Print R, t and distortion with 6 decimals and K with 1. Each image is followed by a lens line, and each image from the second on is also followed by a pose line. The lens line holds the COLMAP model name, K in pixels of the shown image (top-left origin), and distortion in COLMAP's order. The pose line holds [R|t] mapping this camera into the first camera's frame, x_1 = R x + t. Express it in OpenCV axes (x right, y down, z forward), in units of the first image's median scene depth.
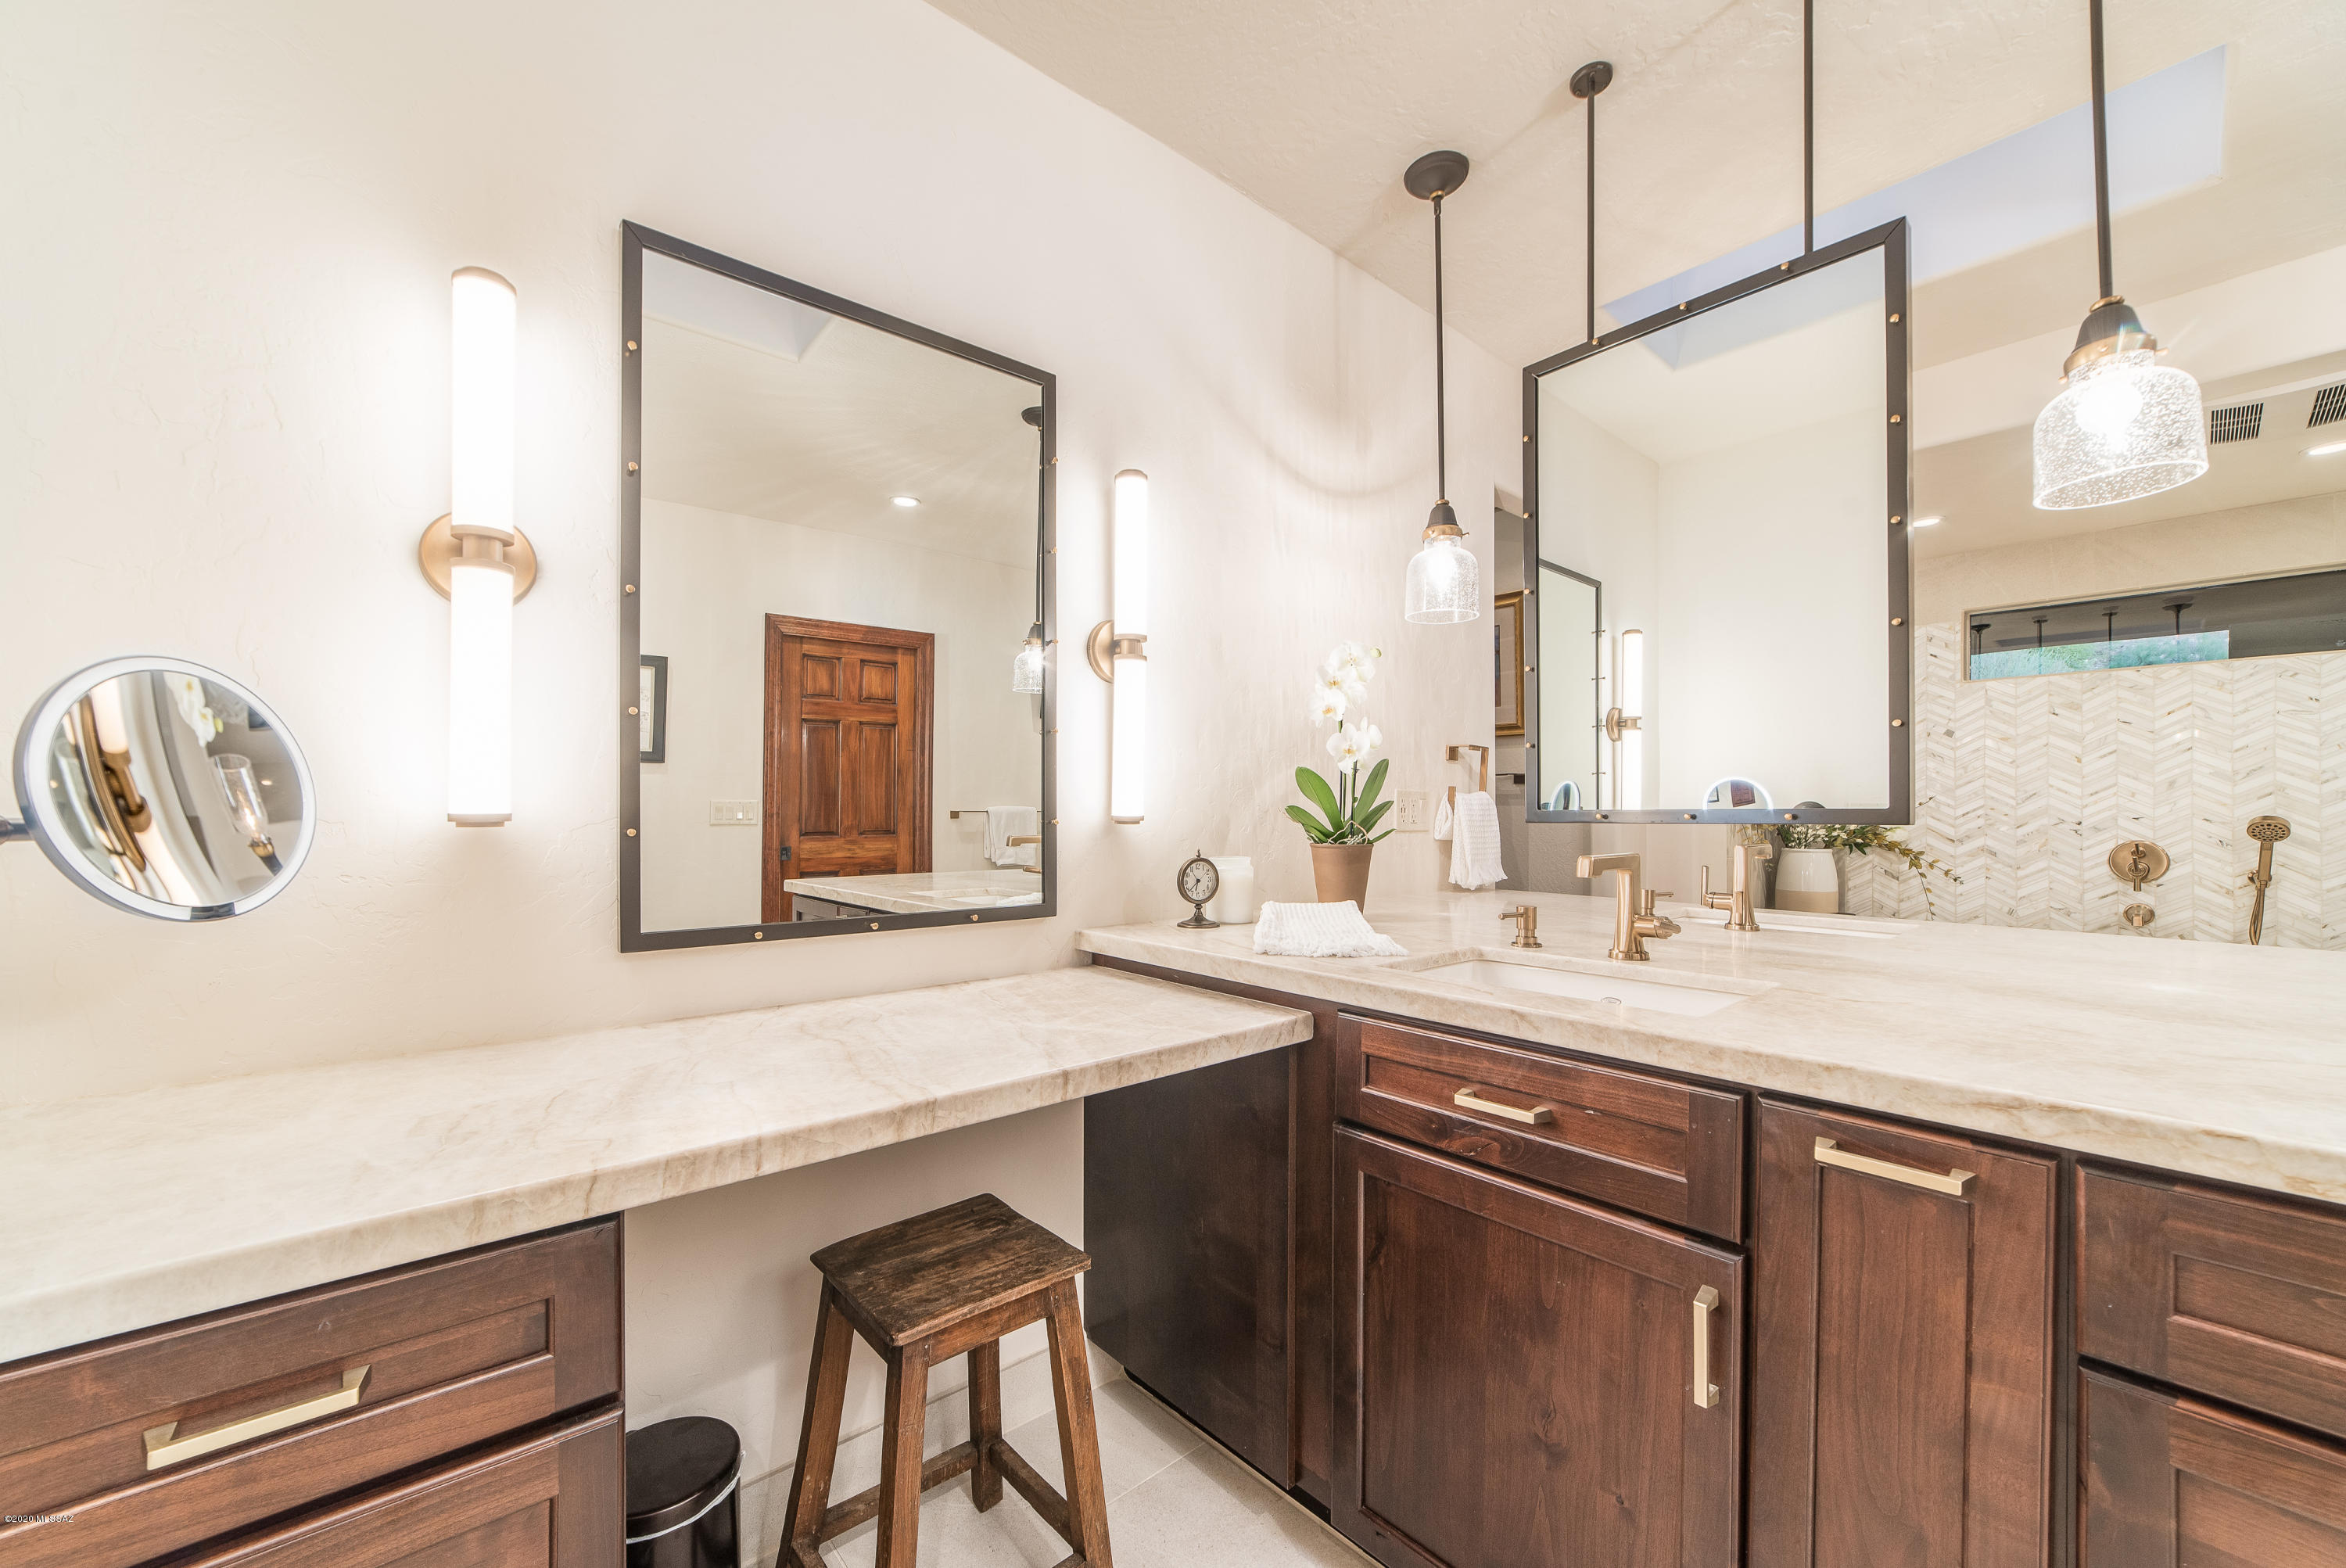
lens RADIAL K [[912.4, 0, 1178.8], [0, 912.4, 800.3], [0, 0, 1]] dist [-0.020343, 0.000106]
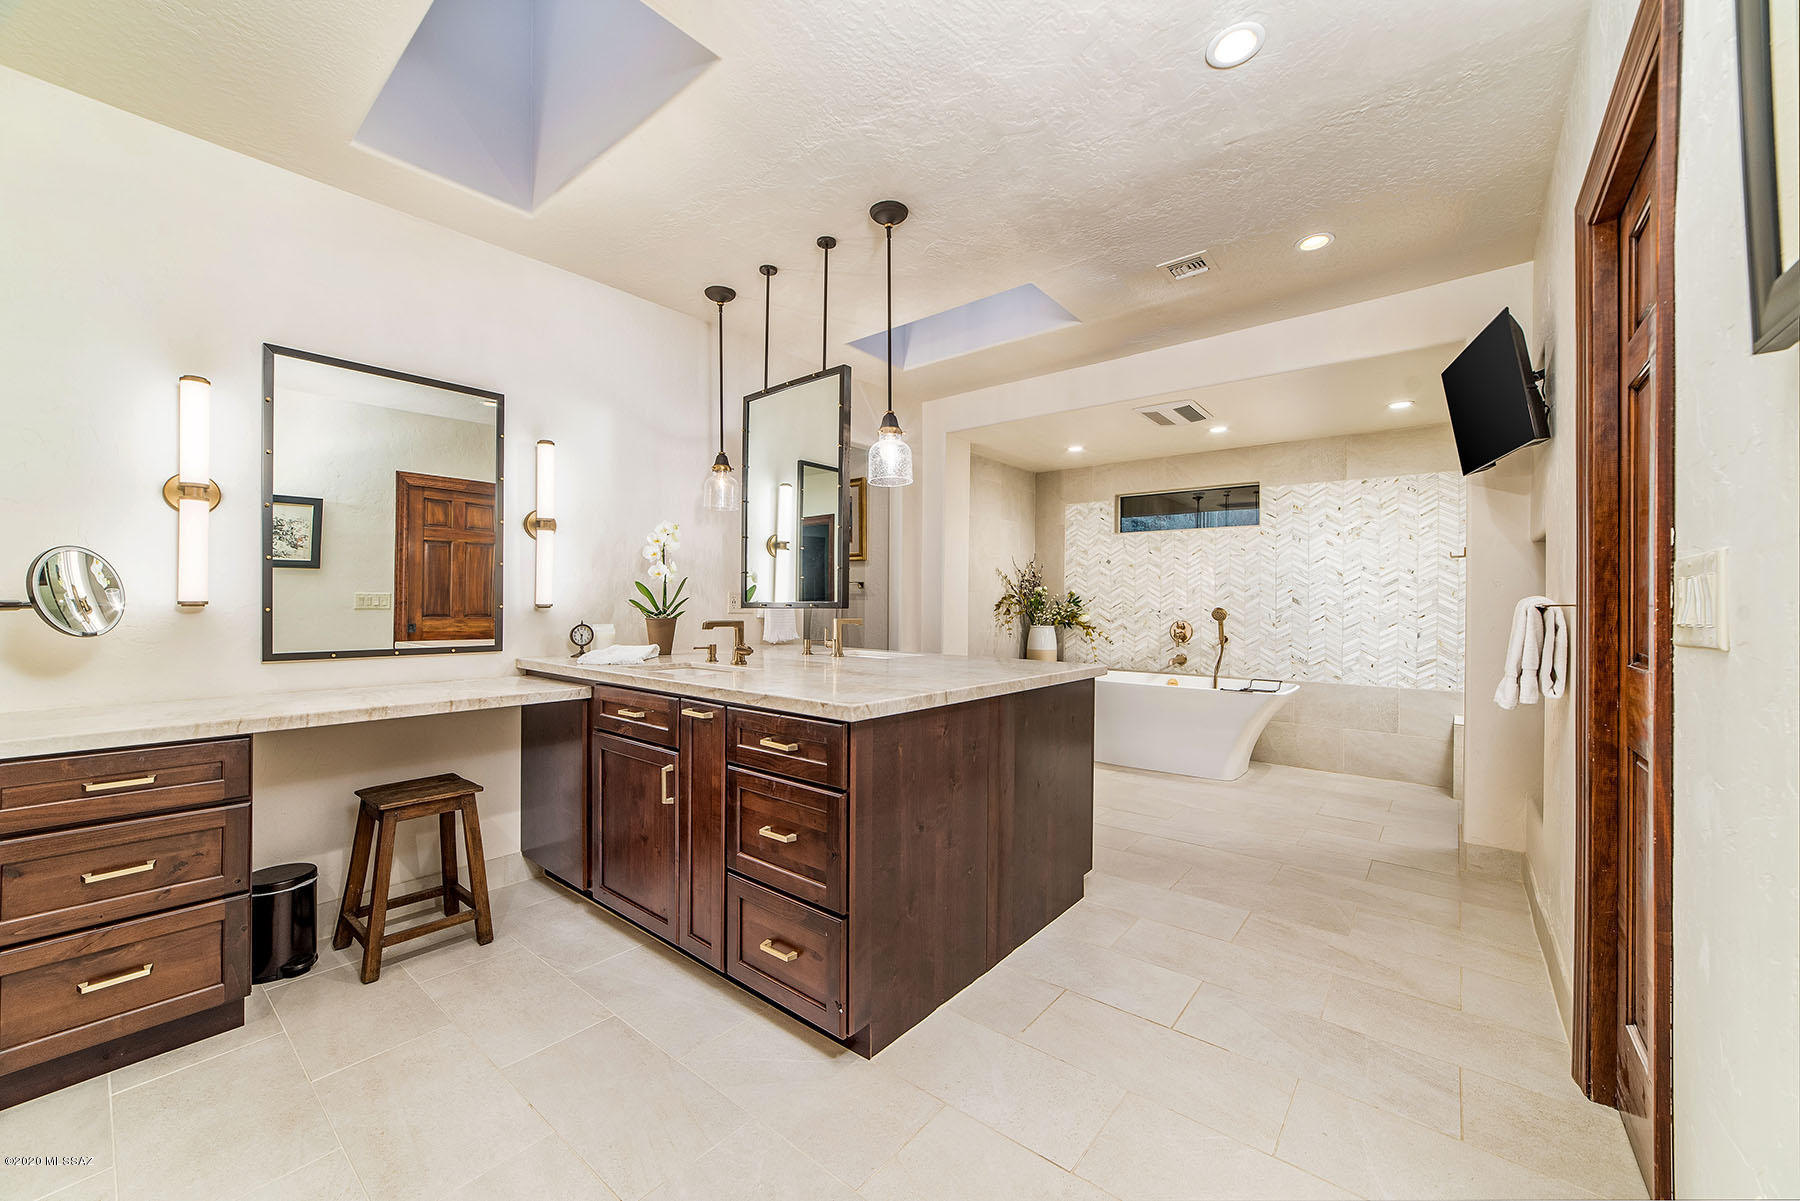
lens RADIAL K [[687.7, 0, 900.0], [0, 687.7, 600.5], [0, 0, 1]] dist [-0.010880, 0.000257]
pose [[0.986985, 0.006554, 0.160680, 0.543830], [-0.007930, 0.999937, 0.007920, -0.010639], [-0.160618, -0.009092, 0.986975, -0.749451]]
